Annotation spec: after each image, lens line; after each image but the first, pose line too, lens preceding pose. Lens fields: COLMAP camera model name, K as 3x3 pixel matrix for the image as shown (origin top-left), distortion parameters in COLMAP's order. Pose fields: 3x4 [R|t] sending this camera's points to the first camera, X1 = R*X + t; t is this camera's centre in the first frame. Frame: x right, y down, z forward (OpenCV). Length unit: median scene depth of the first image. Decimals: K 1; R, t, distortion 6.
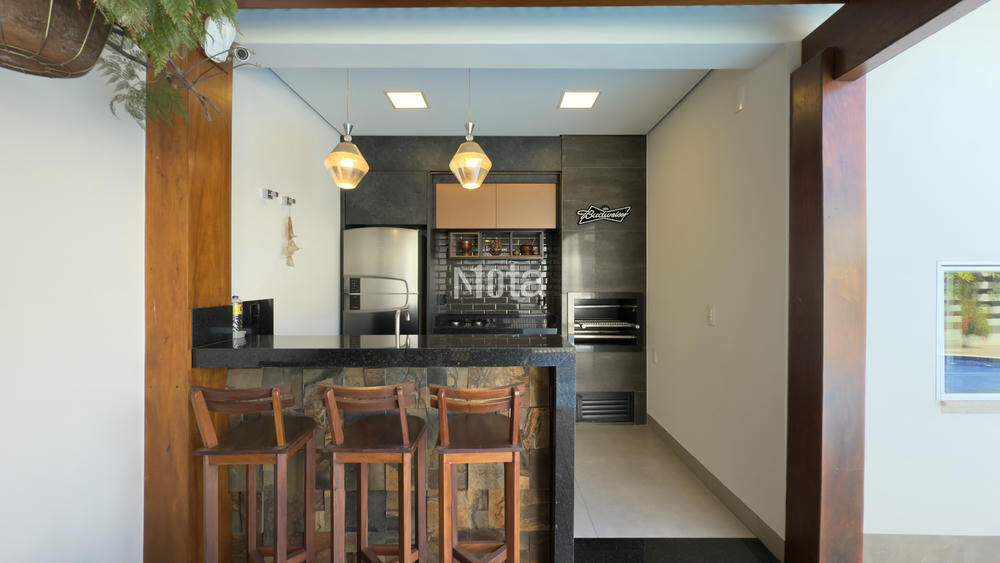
lens RADIAL K [[398.7, 0, 500.0], [0, 398.7, 281.5], [0, 0, 1]] dist [-0.000579, -0.000188]
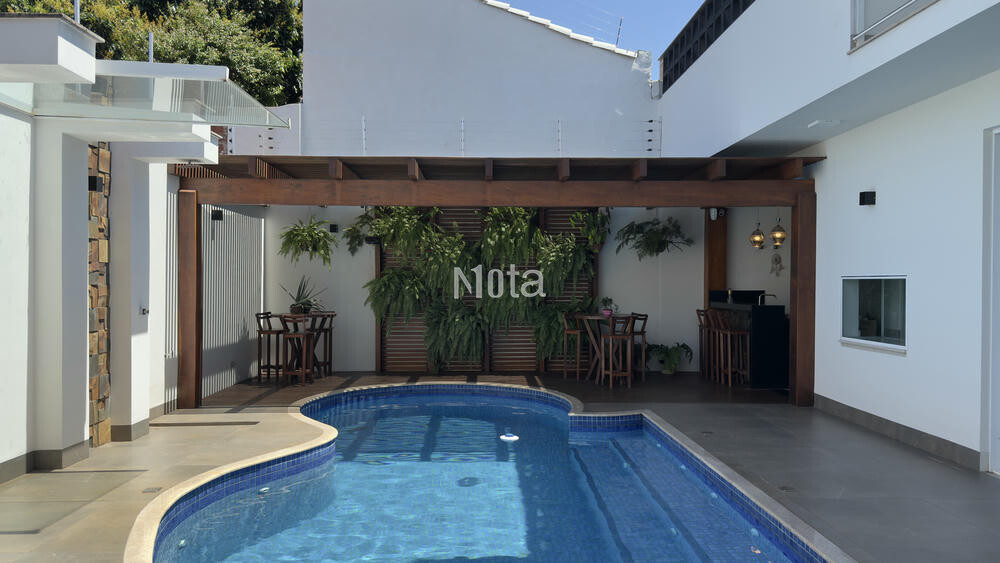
lens RADIAL K [[707.4, 0, 500.0], [0, 707.4, 281.5], [0, 0, 1]] dist [0.103876, -0.000325]
pose [[0.029755, -0.003446, -0.999551, 2.547484], [-0.007201, 0.999967, -0.003661, 0.011390], [0.999531, 0.007307, 0.029729, -0.485623]]
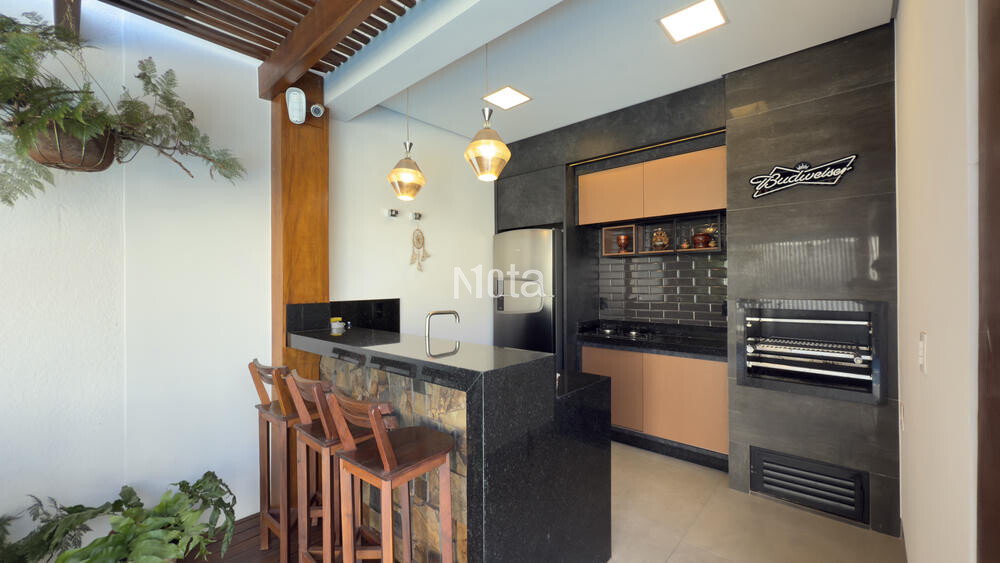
lens RADIAL K [[398.7, 0, 500.0], [0, 398.7, 281.5], [0, 0, 1]] dist [-0.000579, -0.000188]
pose [[0.742550, -0.006462, -0.669759, 0.331338], [0.004372, 0.999979, -0.004801, -0.000758], [0.669776, 0.000637, 0.742563, 0.212332]]
